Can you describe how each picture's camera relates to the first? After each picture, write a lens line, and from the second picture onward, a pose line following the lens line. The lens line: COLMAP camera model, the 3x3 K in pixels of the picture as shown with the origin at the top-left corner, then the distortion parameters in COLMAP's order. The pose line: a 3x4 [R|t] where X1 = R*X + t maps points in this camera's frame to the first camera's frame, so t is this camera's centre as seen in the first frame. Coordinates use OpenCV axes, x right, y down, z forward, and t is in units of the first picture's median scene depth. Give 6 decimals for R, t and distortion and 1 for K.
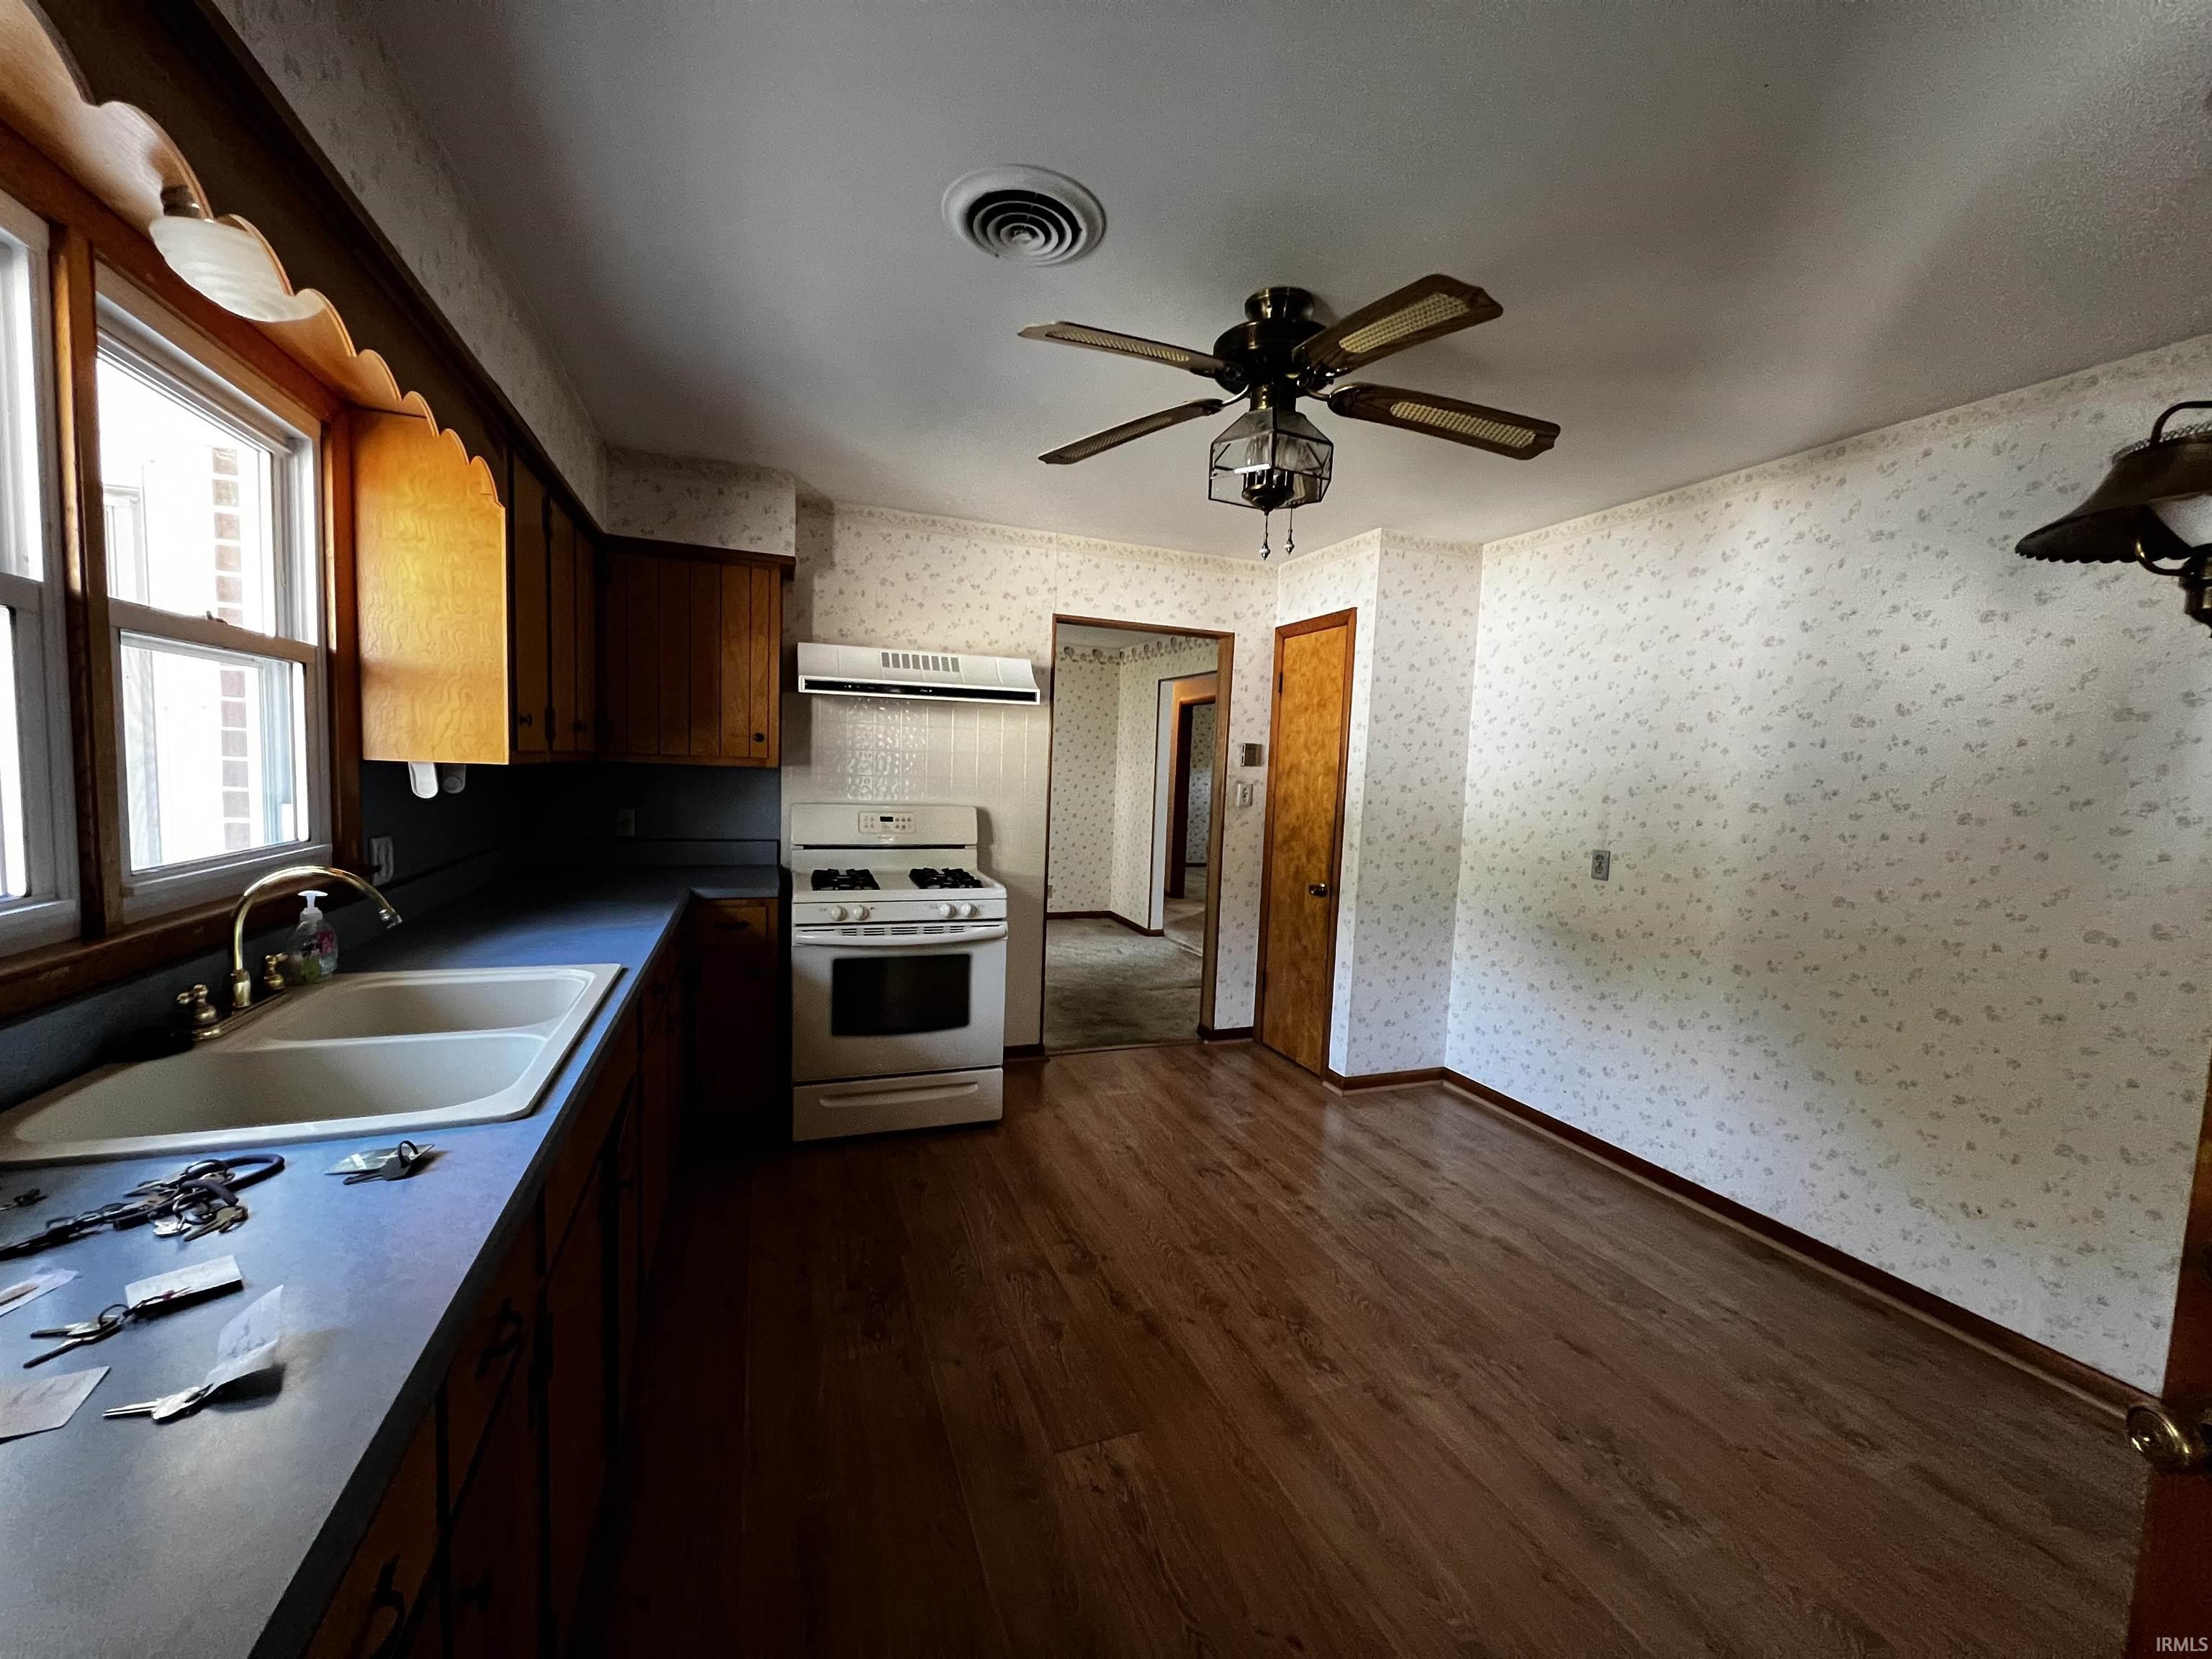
lens RADIAL K [[881.3, 0, 1100.7], [0, 881.3, 830.3], [0, 0, 1]] dist [-0.000189, -0.000148]
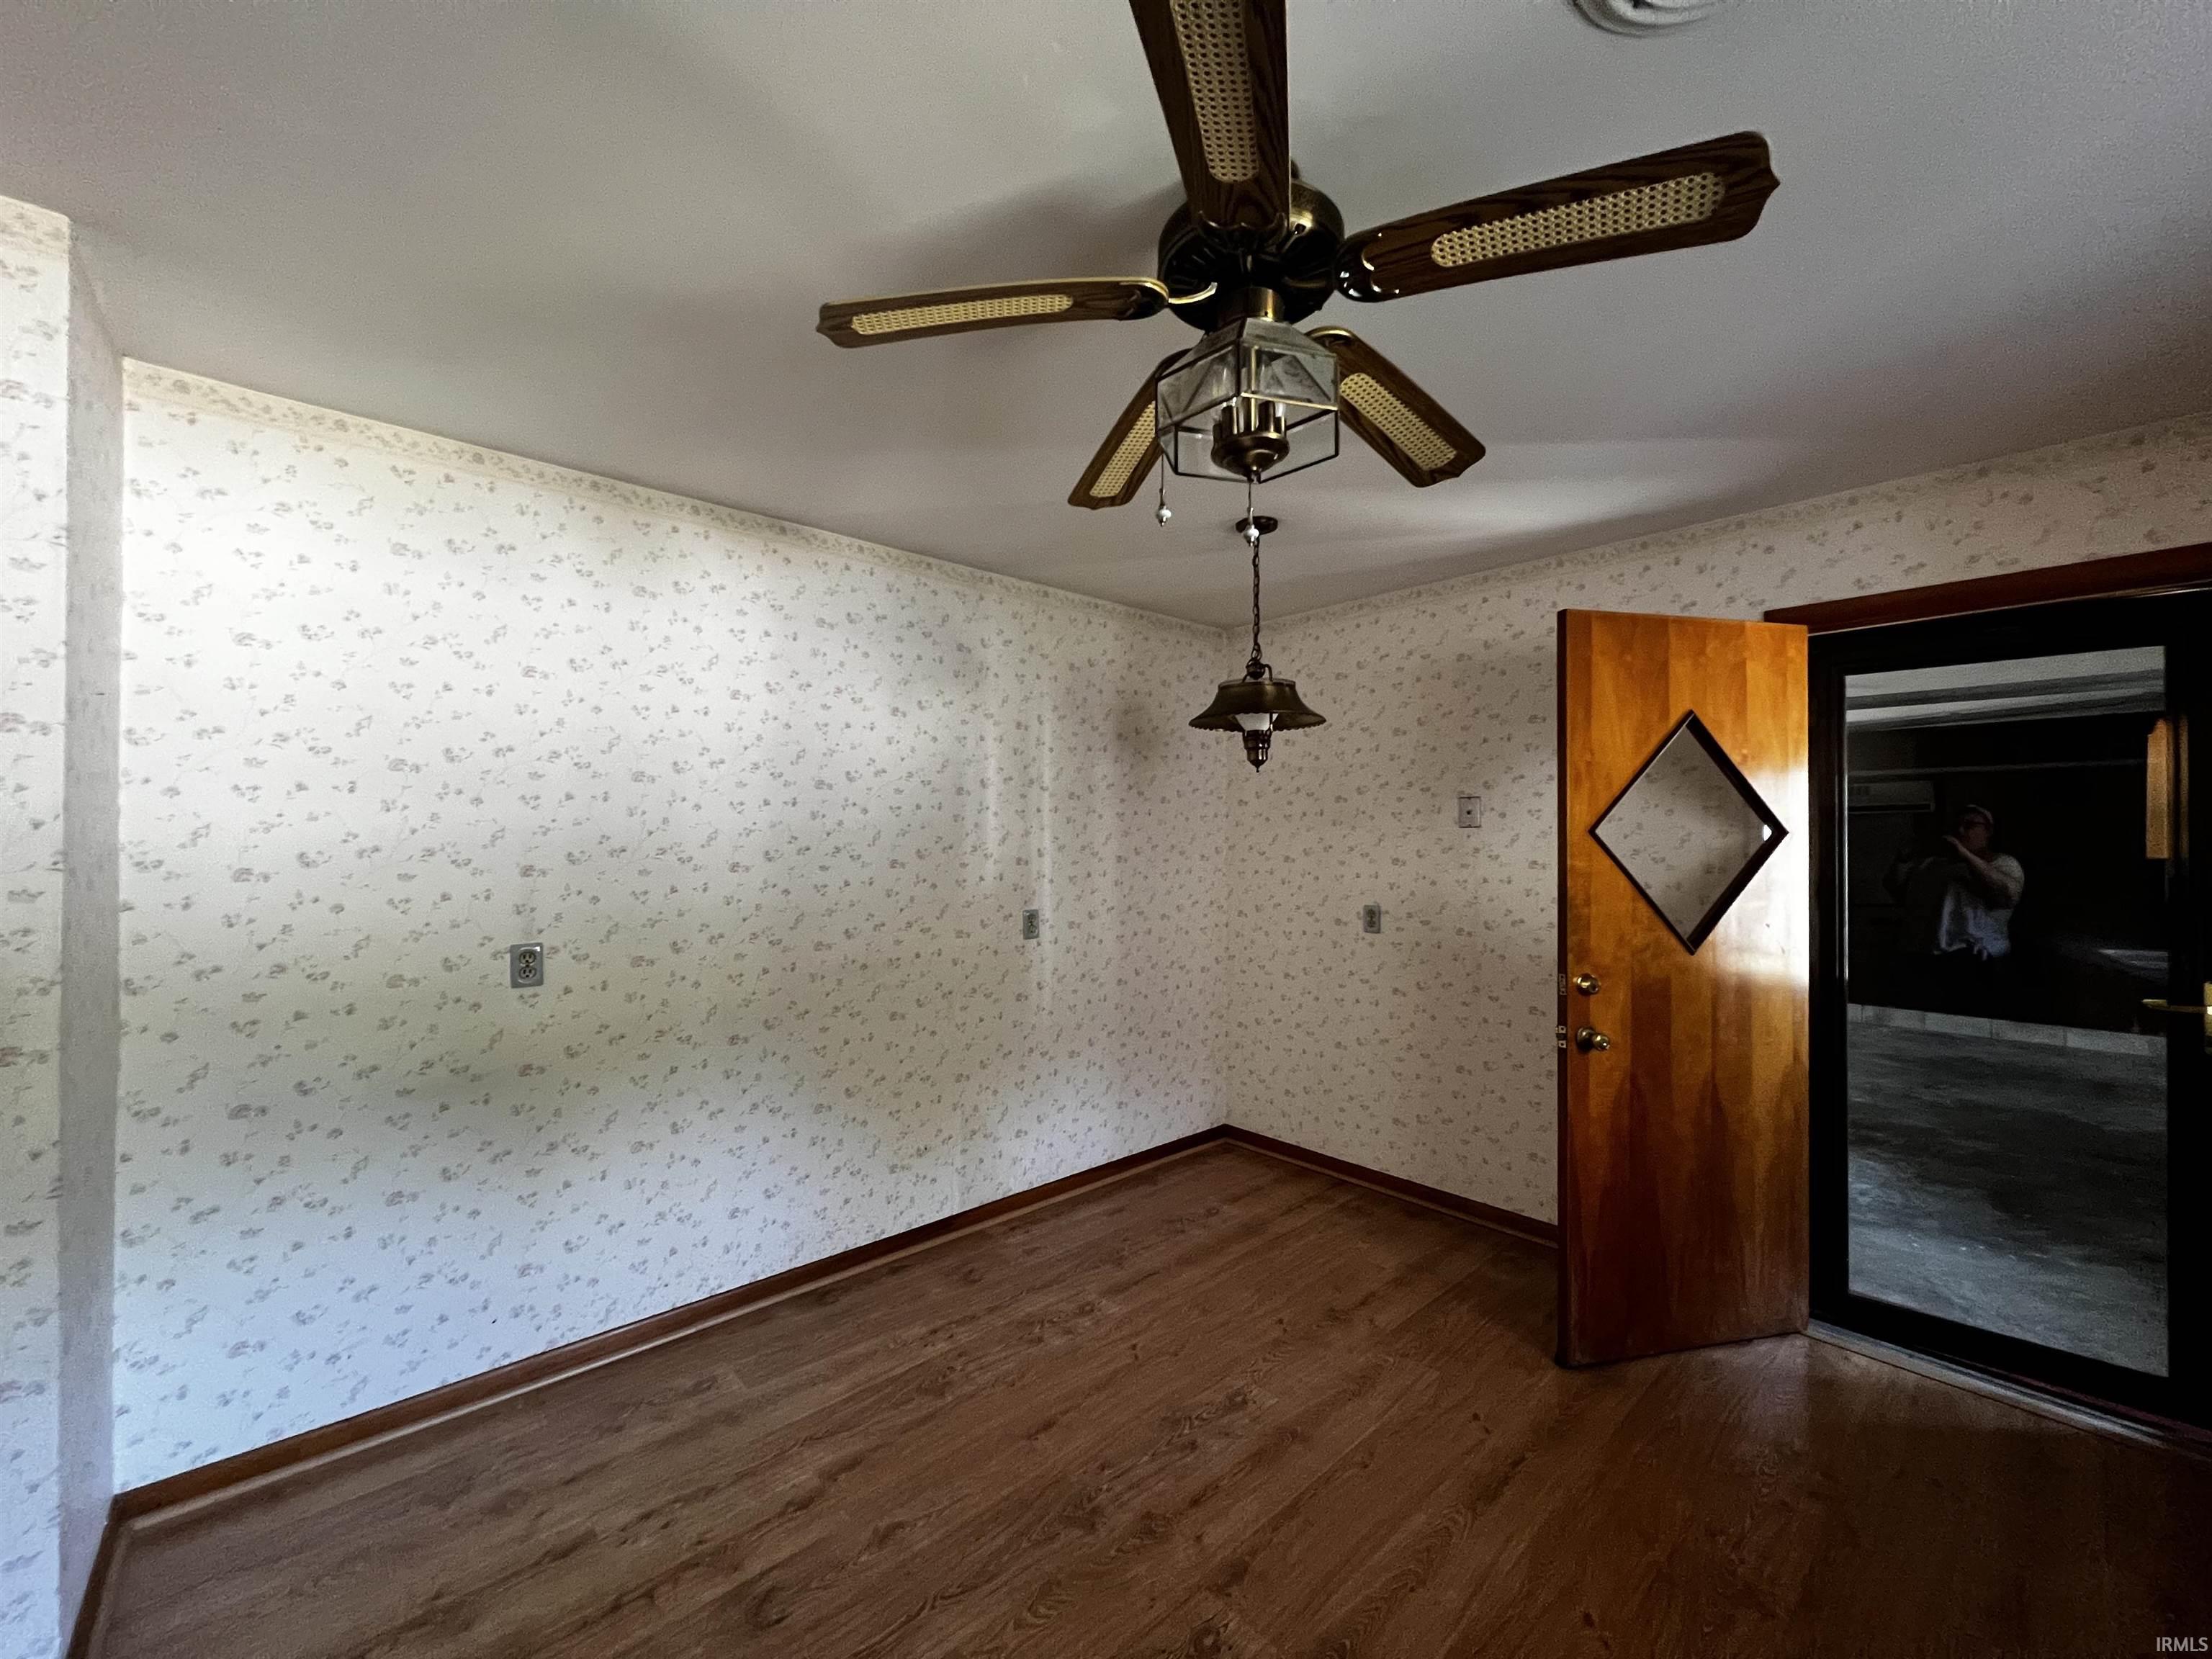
lens RADIAL K [[881.3, 0, 1095.8], [0, 881.3, 838.4], [0, 0, 1]] dist [-0.000189, -0.000148]
pose [[-0.367079, -0.031832, 0.929645, -0.289284], [0.057532, 0.996724, 0.056846, -0.089210], [-0.928409, 0.074351, -0.364045, 0.994396]]
